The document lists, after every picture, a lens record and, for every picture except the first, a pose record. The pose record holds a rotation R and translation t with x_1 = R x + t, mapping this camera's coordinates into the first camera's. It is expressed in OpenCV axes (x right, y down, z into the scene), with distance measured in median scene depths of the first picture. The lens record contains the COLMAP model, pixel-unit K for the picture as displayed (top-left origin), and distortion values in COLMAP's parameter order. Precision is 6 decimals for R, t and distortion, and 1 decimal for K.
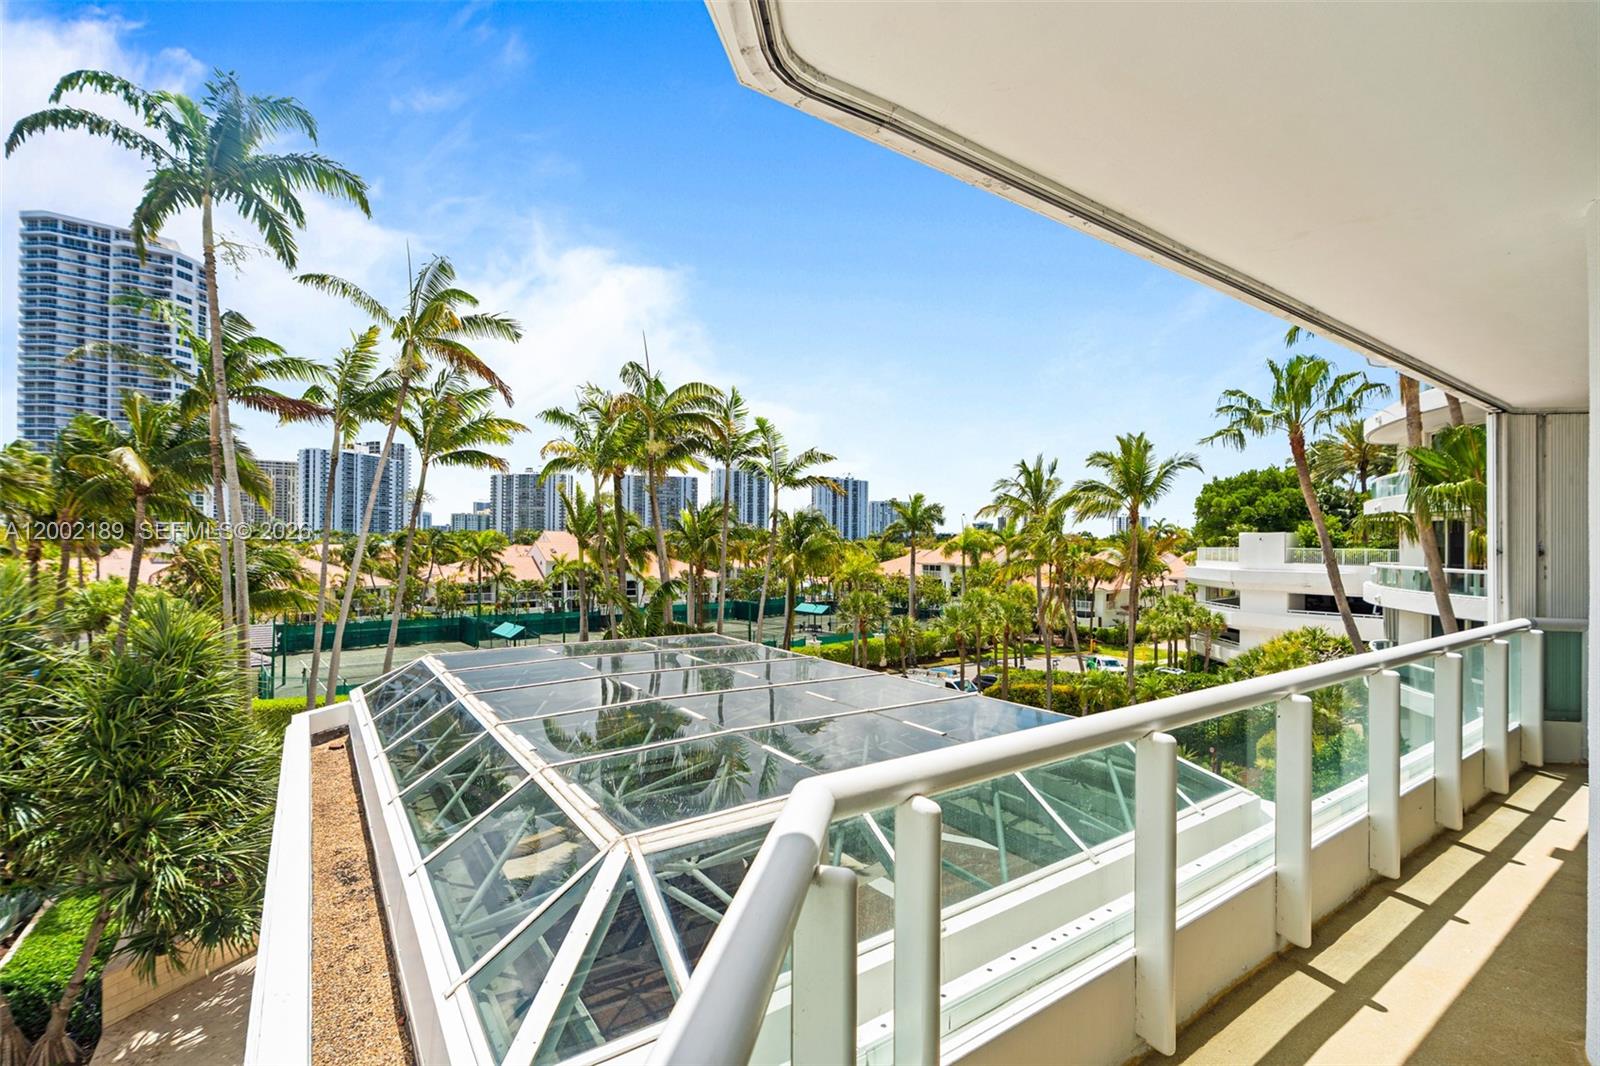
lens RADIAL K [[712.5, 0, 793.6], [0, 712.5, 535.6], [0, 0, 1]] dist [-0.004533, 0.000757]
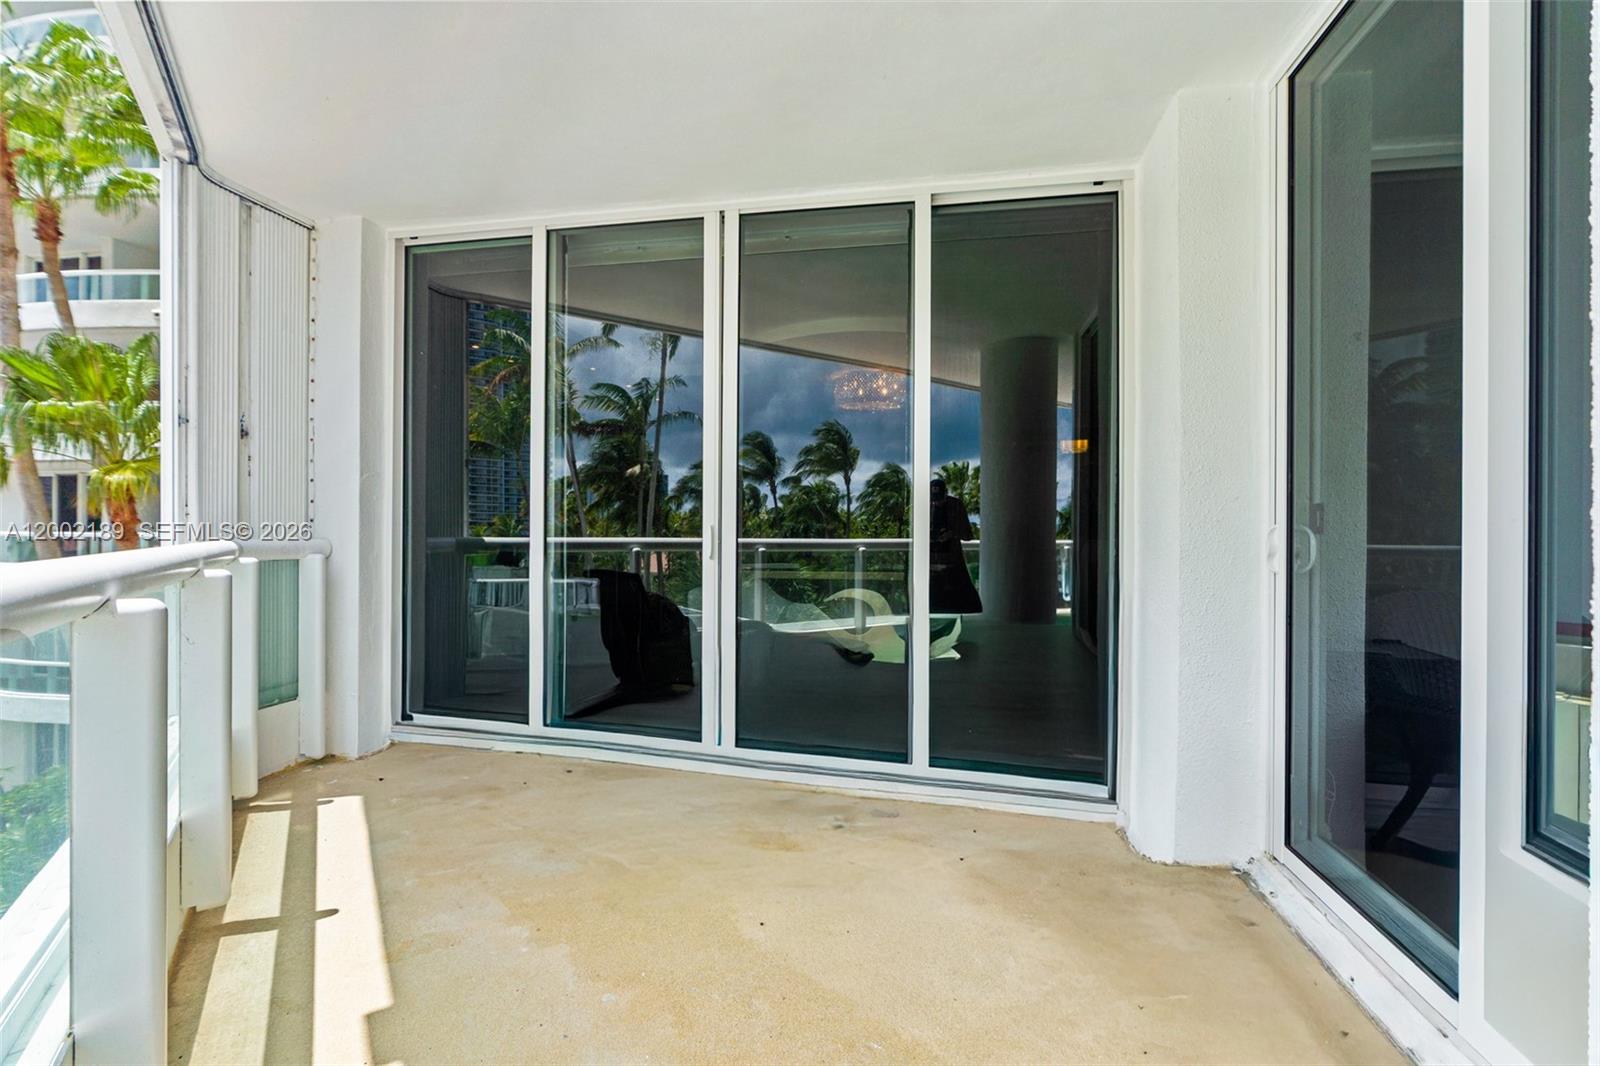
lens RADIAL K [[712.5, 0, 793.6], [0, 712.5, 535.6], [0, 0, 1]] dist [-0.004533, 0.000757]
pose [[0.018107, -0.012406, 0.999759, 0.463035], [-0.014433, 0.999816, 0.012668, 0.096887], [-0.999732, -0.014659, 0.017924, 0.526074]]
